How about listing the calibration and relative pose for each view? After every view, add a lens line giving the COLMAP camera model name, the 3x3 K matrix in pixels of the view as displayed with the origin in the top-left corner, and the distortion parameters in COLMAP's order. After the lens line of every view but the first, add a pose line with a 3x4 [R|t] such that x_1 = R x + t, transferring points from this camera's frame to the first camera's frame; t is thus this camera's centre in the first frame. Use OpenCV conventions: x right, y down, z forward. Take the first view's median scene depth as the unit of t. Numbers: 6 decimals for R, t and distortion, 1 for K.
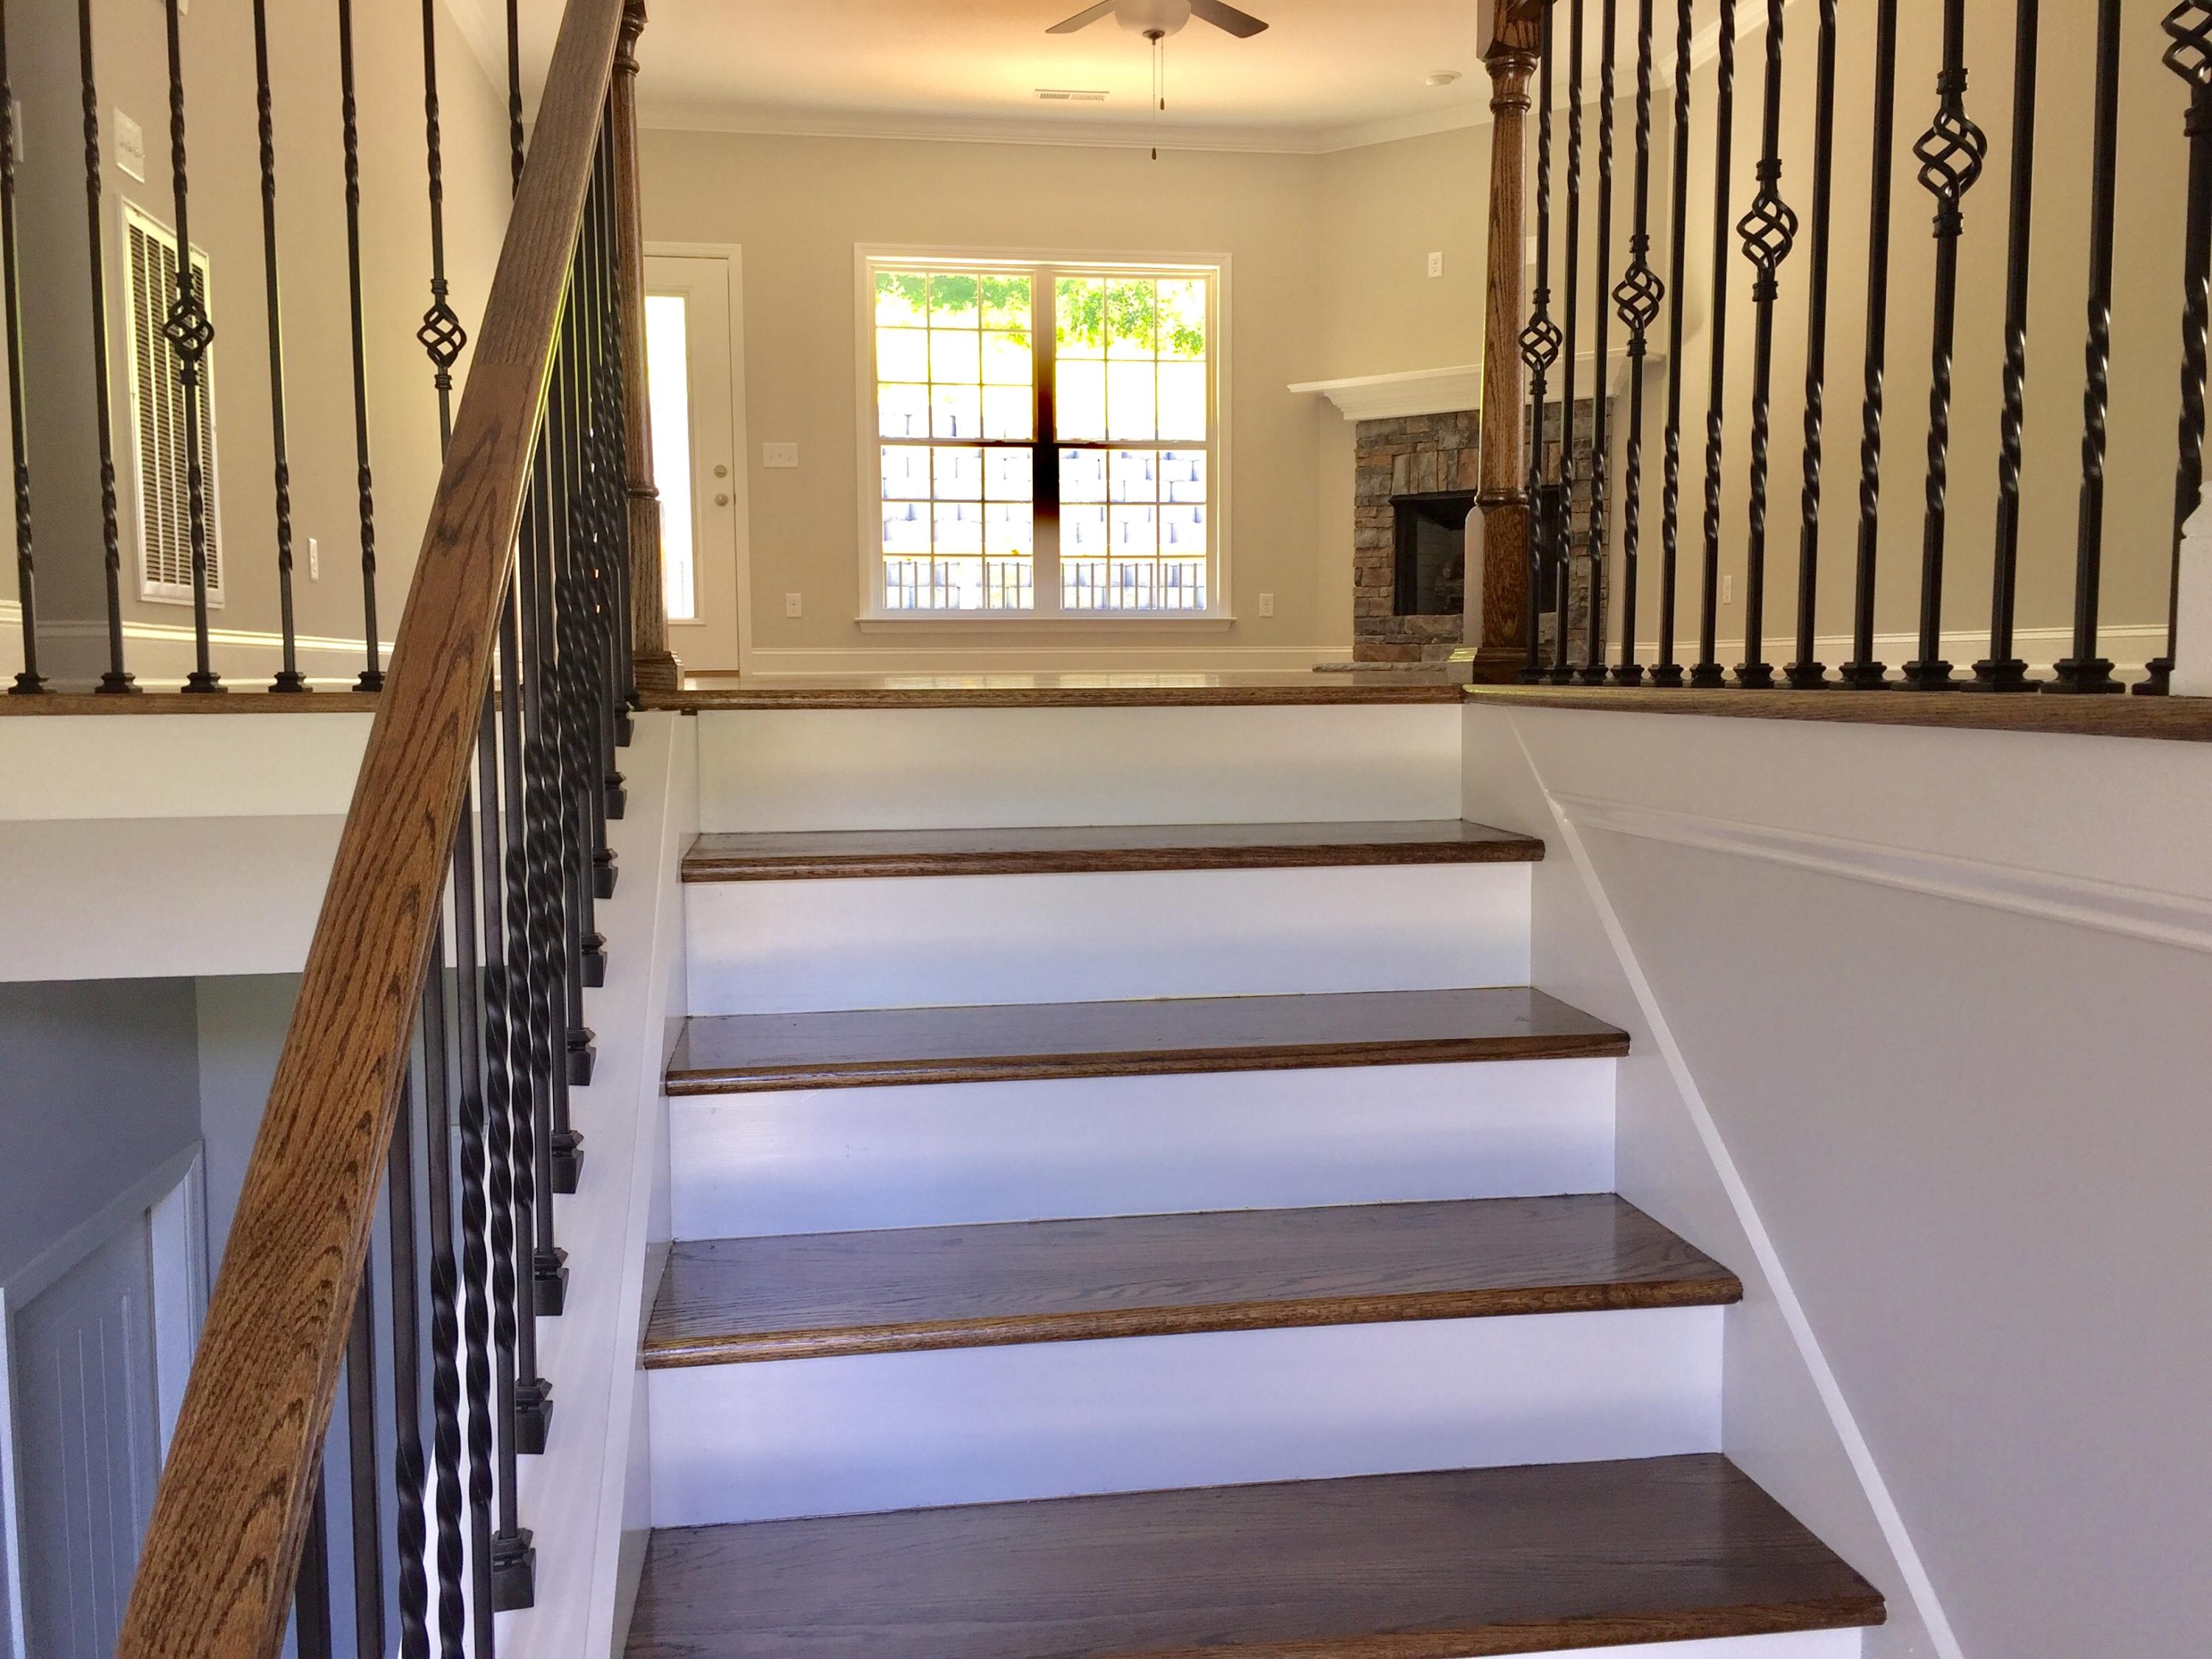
lens RADIAL K [[1915.6, 0, 1117.6], [0, 1915.6, 841.5], [0, 0, 1]] dist [0.087233, -0.129465]
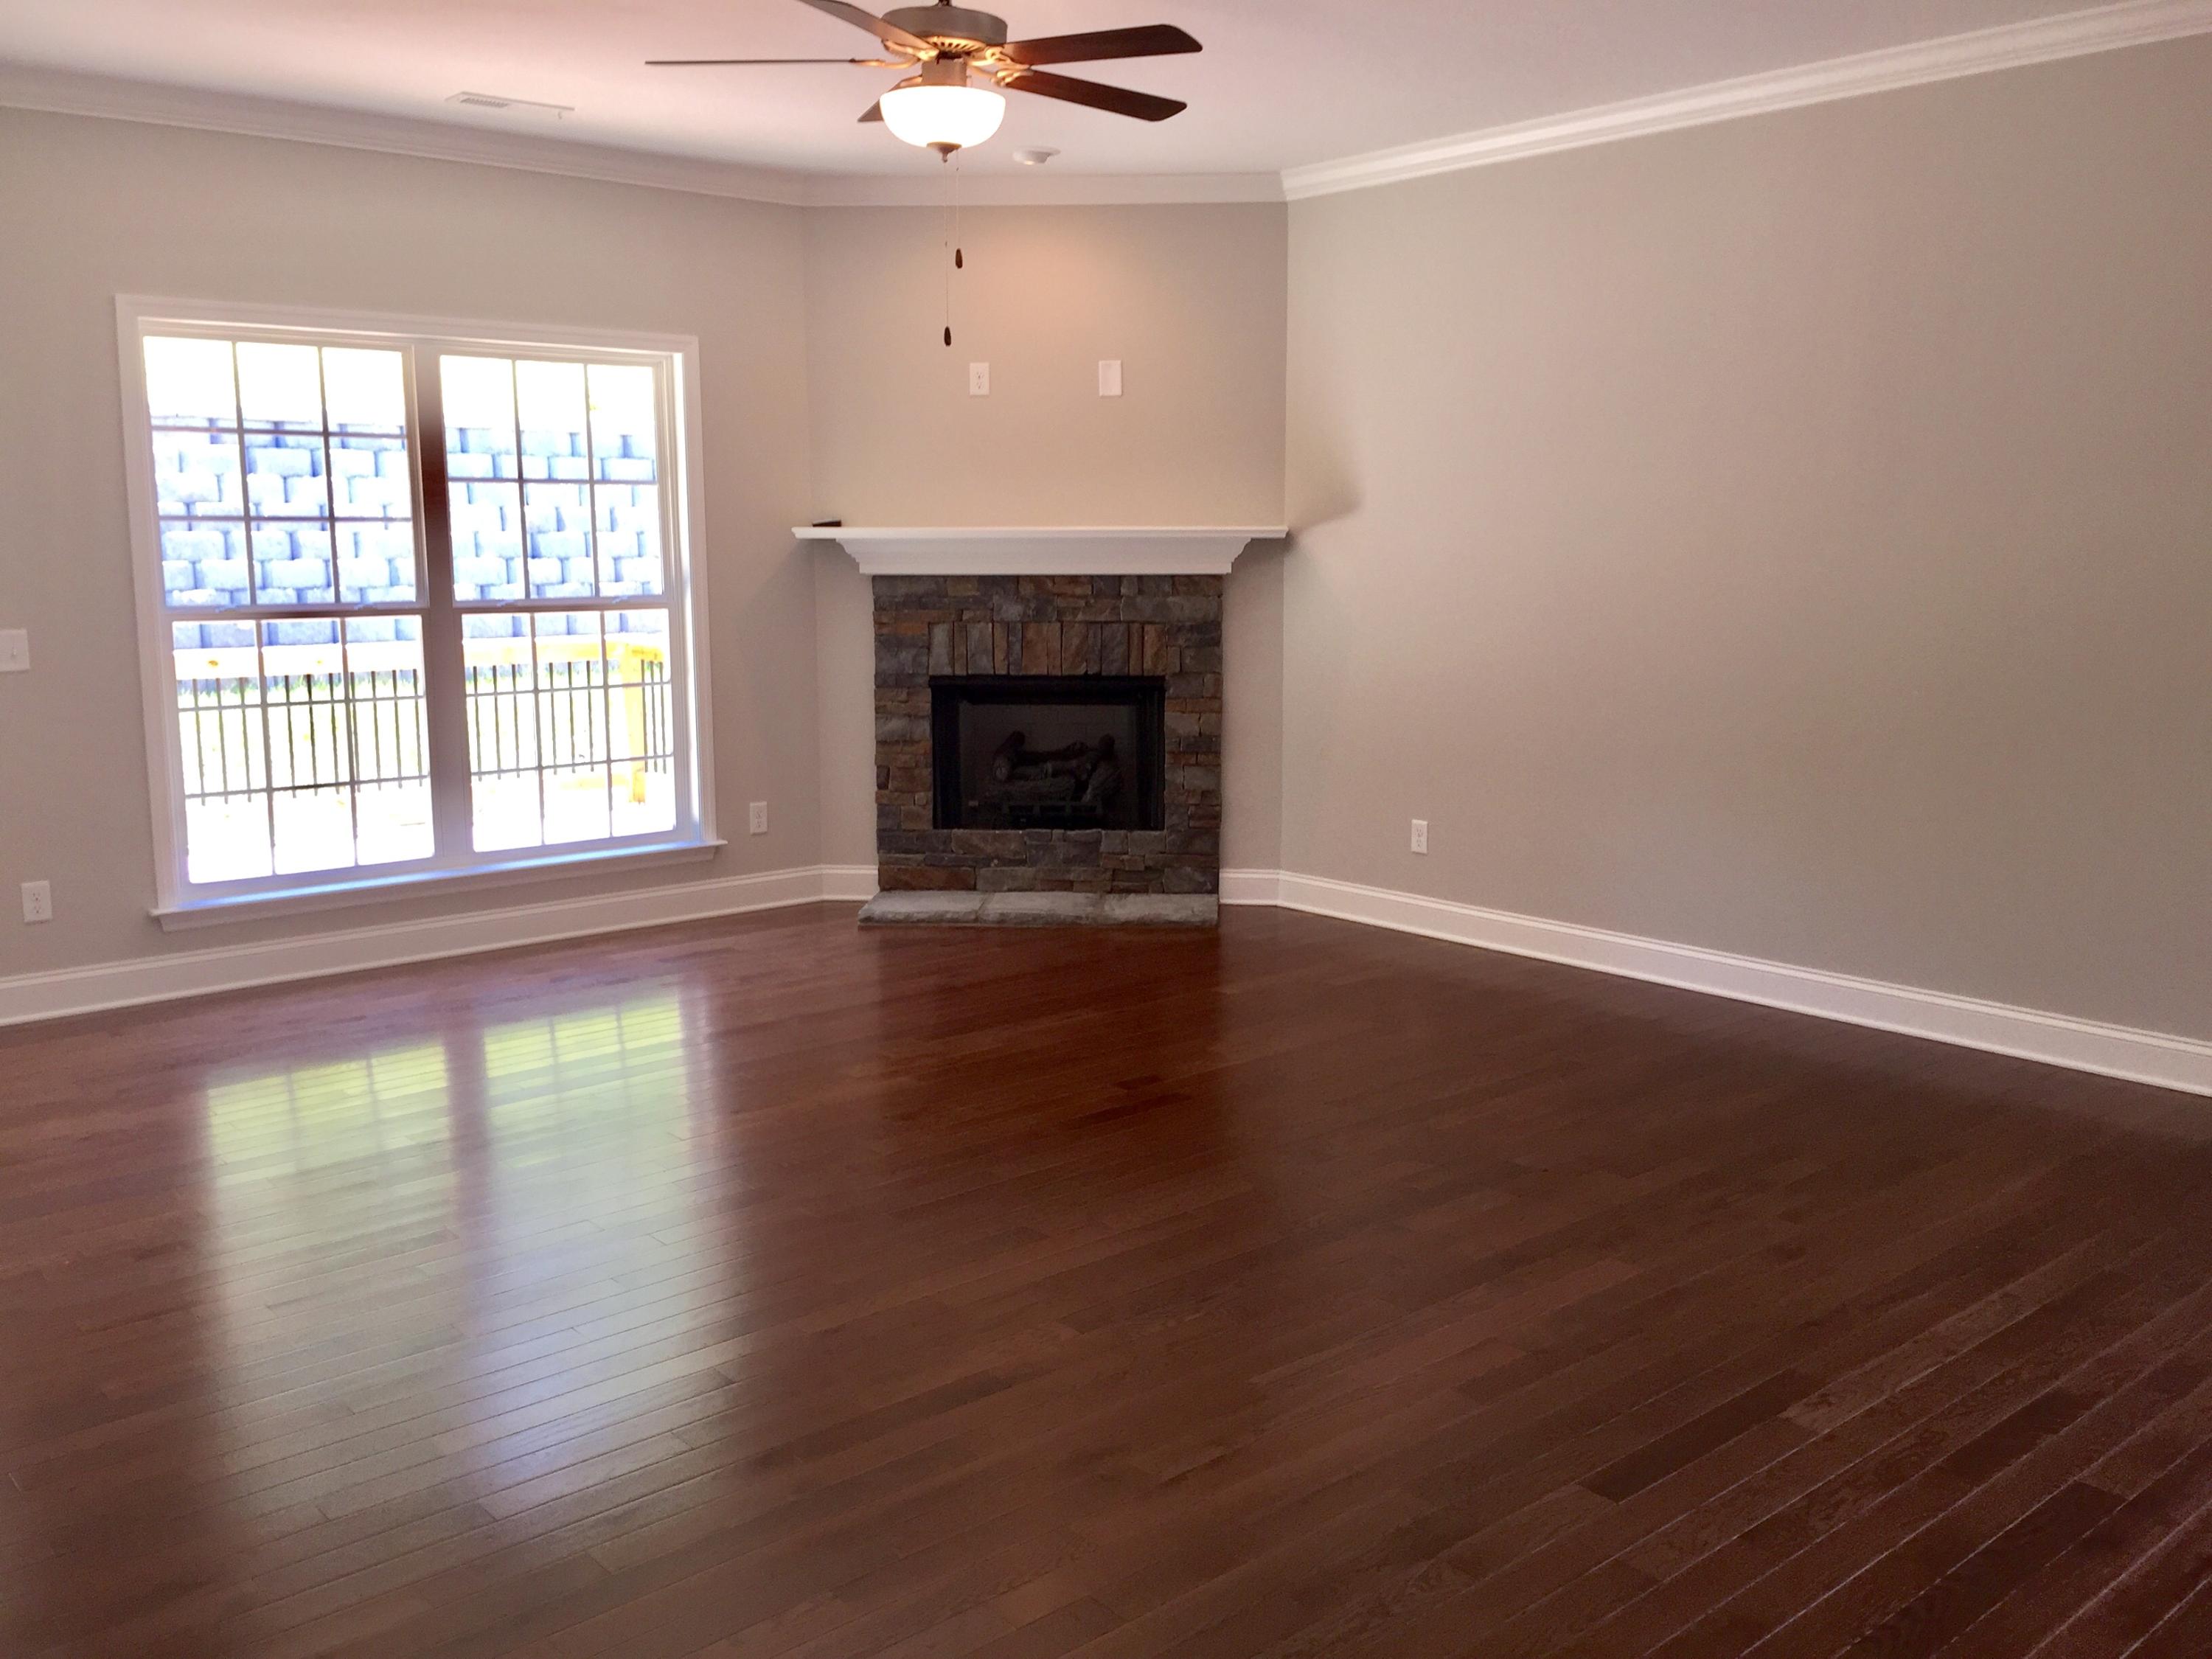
lens RADIAL K [[1915.6, 0, 1122.1], [0, 1915.6, 818.7], [0, 0, 1]] dist [0.087233, -0.129465]
pose [[0.837992, -0.077387, 0.540167, -0.205923], [0.048392, 0.996532, 0.067695, -0.169874], [-0.543532, -0.030588, 0.838831, 0.319162]]
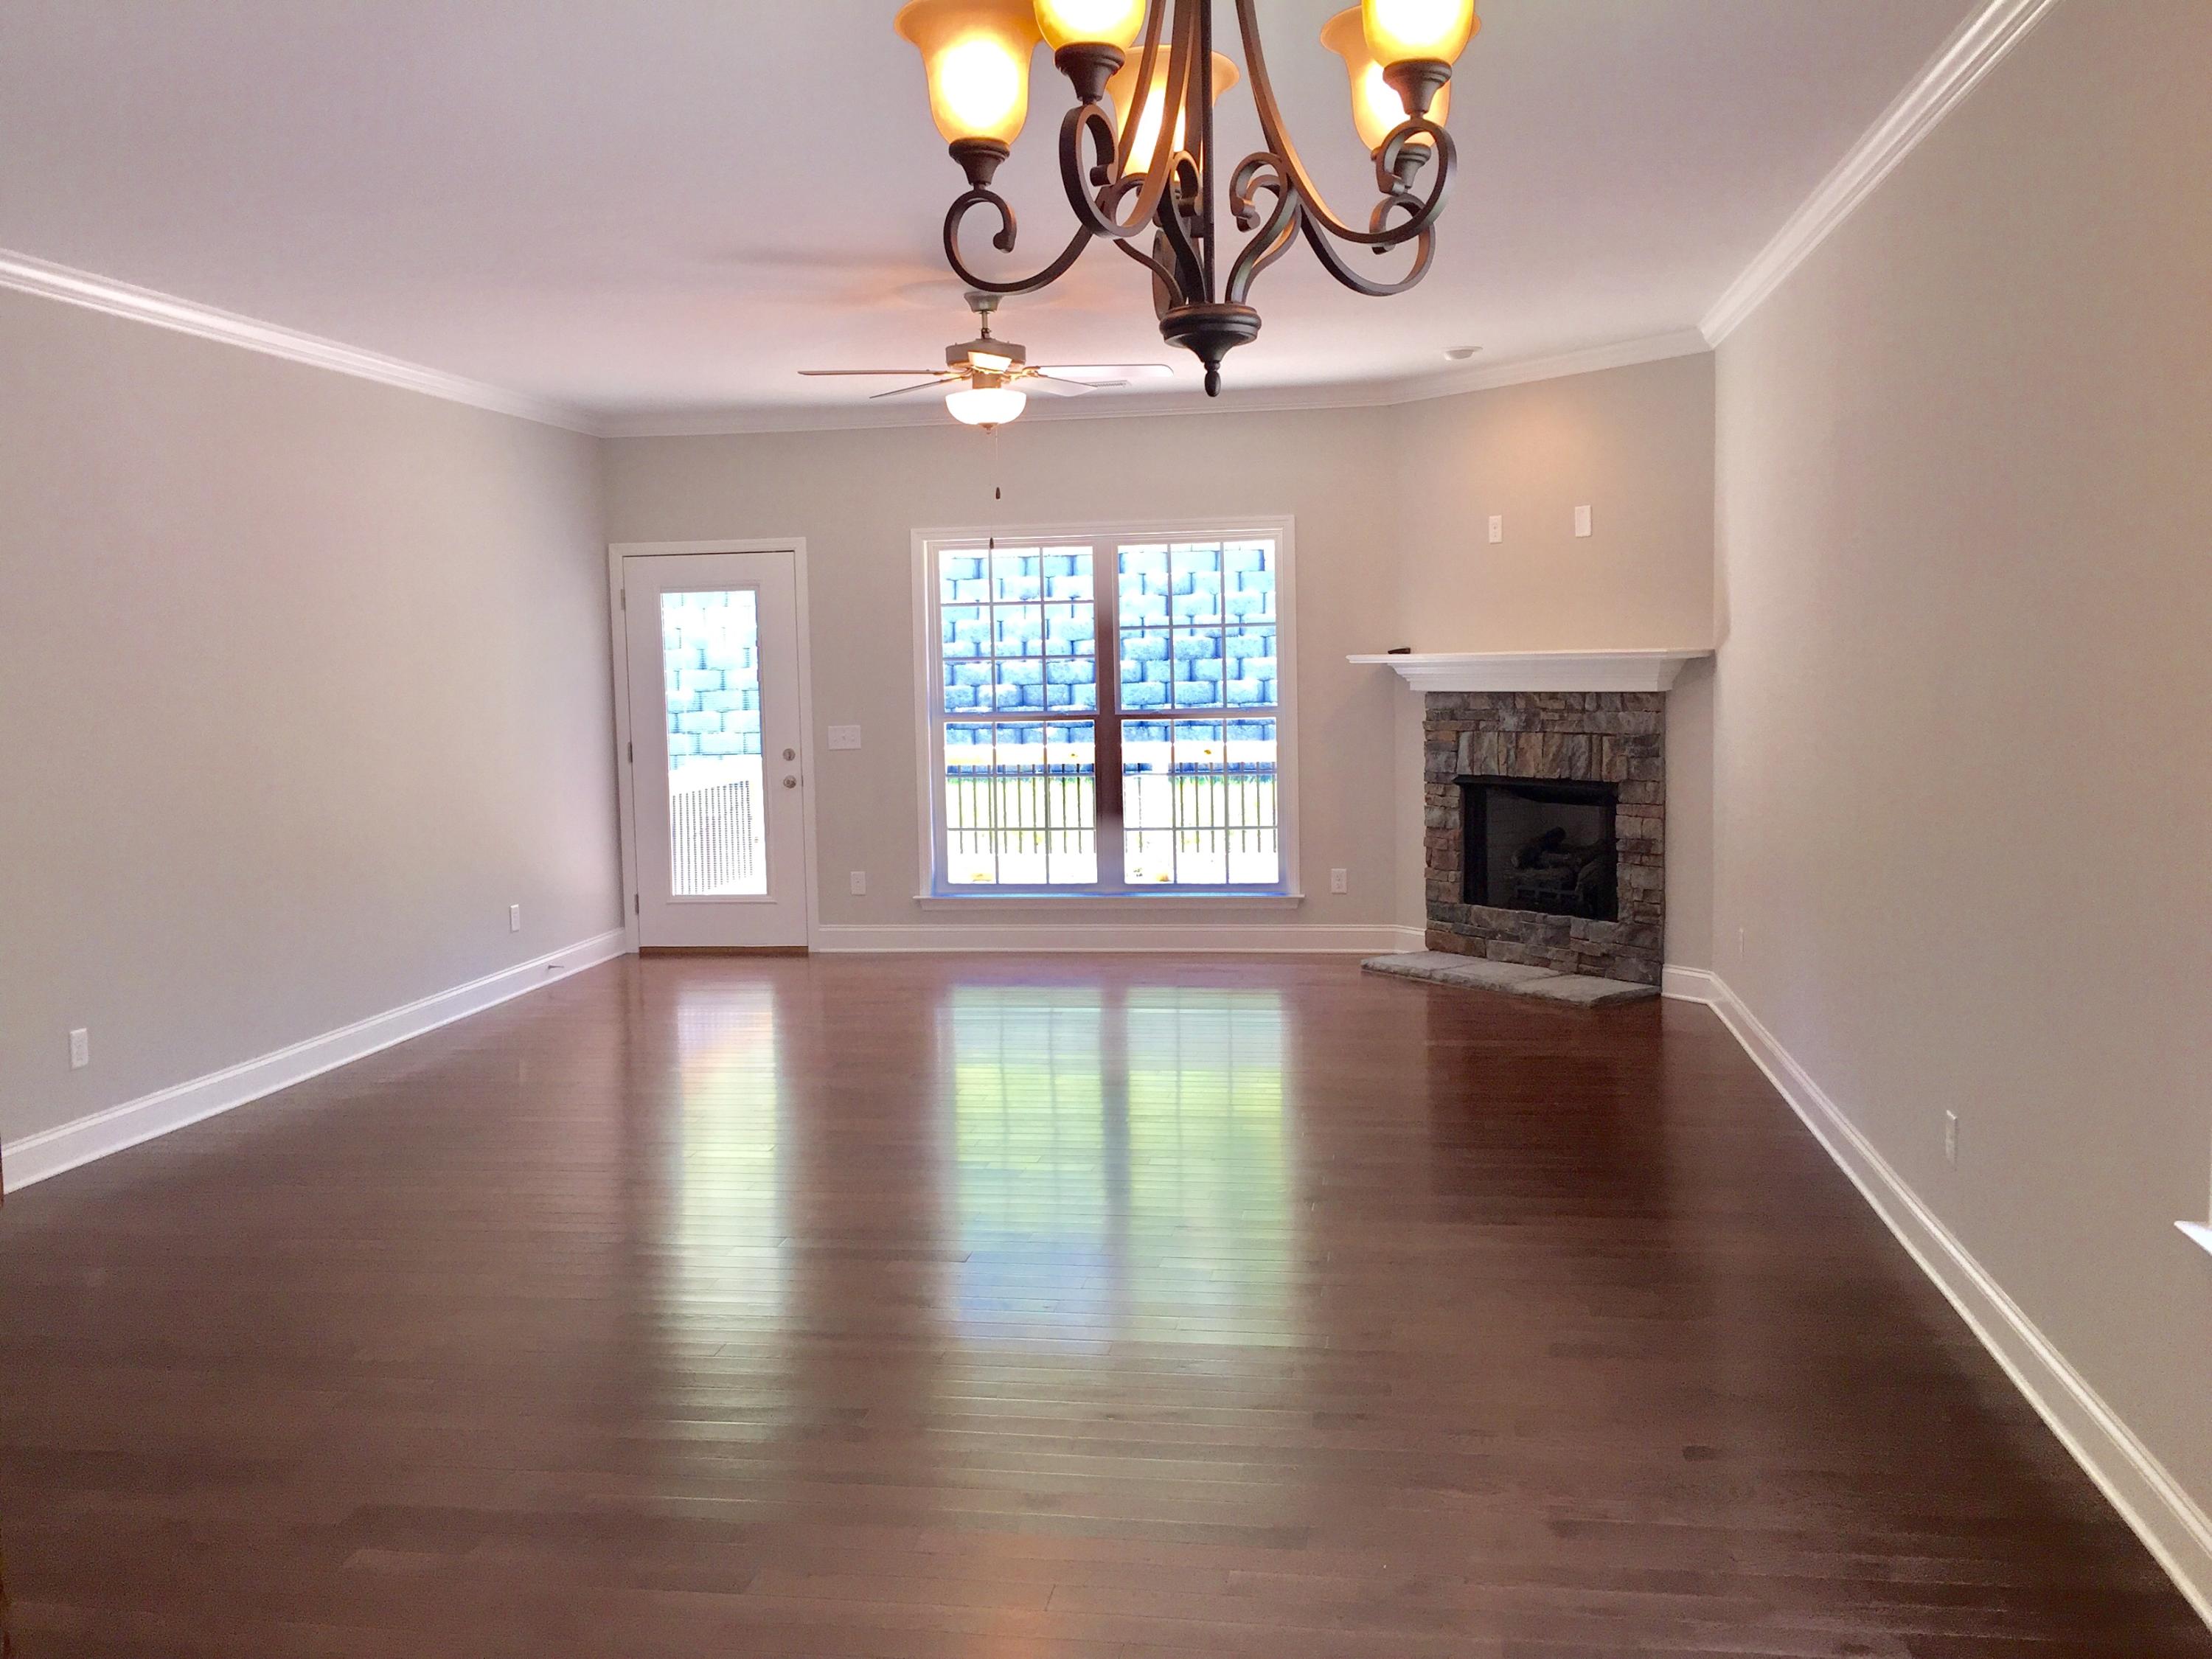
lens RADIAL K [[1915.6, 0, 1102.7], [0, 1915.6, 839.1], [0, 0, 1]] dist [0.087233, -0.129465]
pose [[0.948893, 0.014249, -0.315277, 0.269426], [-0.012206, 0.999890, 0.008452, -0.153828], [0.315362, -0.004172, 0.948962, 0.078245]]
